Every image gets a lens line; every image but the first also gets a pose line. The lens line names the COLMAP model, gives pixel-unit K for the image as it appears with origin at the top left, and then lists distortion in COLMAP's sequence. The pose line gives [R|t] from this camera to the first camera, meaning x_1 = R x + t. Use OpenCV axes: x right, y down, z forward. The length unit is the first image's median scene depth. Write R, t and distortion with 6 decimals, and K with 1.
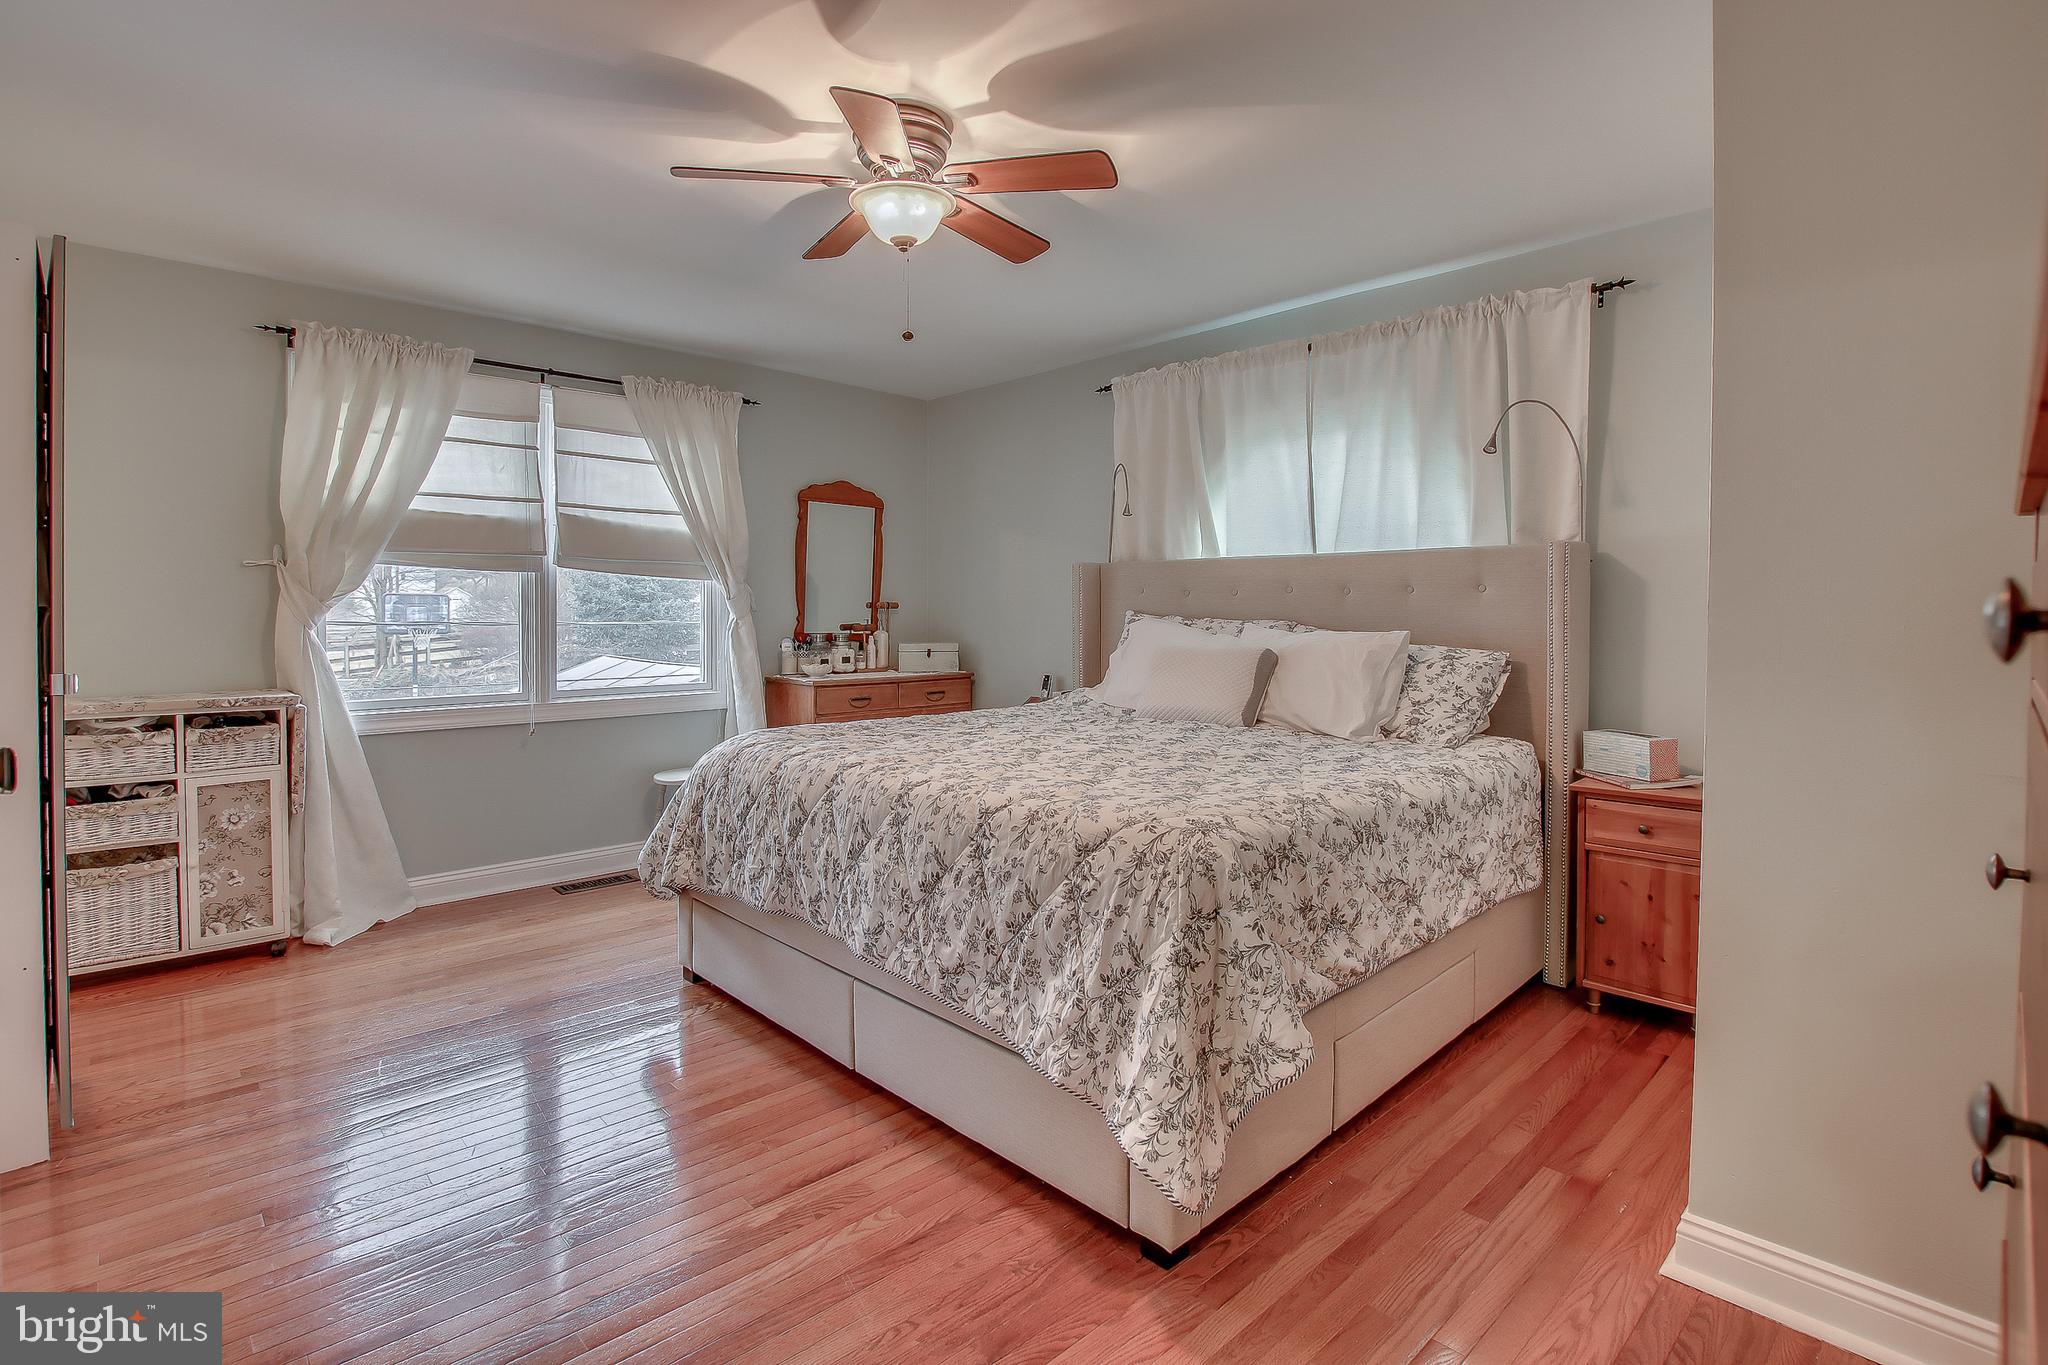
lens RADIAL K [[975.5, 0, 1073.0], [0, 975.5, 637.6], [0, 0, 1]] dist [-0.030101, 0.001188]
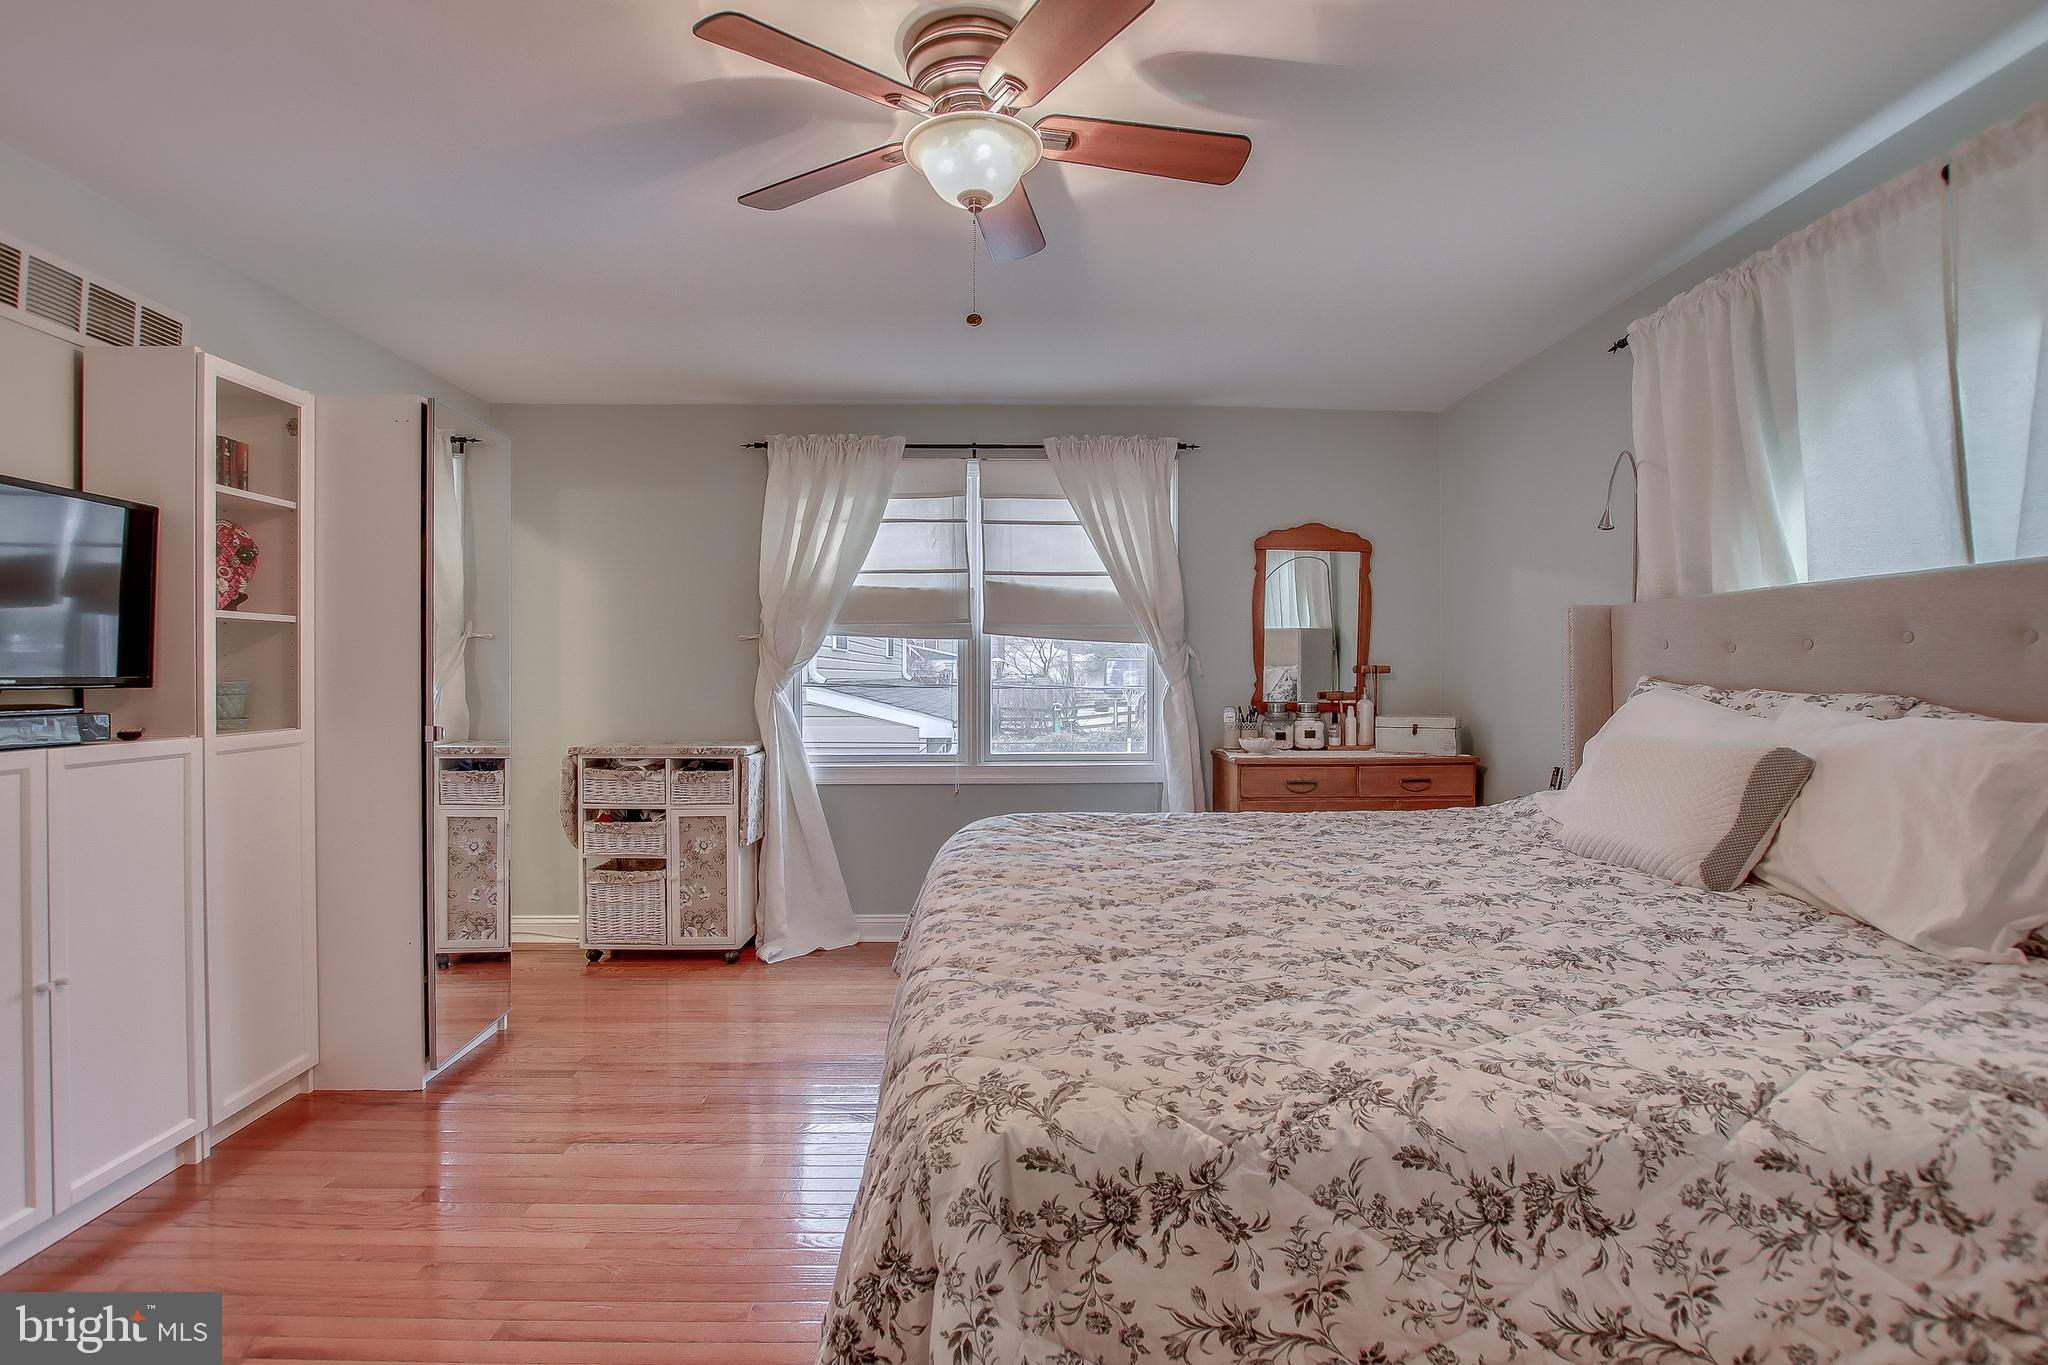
lens RADIAL K [[982.8, 0, 1024.0], [0, 982.8, 682.5], [0, 0, 1]] dist [-0.030830, 0.001662]
pose [[0.724334, 0.004170, -0.689436, 0.227081], [-0.017551, 0.999769, -0.012393, -0.009124], [0.689225, 0.021077, 0.724240, 0.281110]]
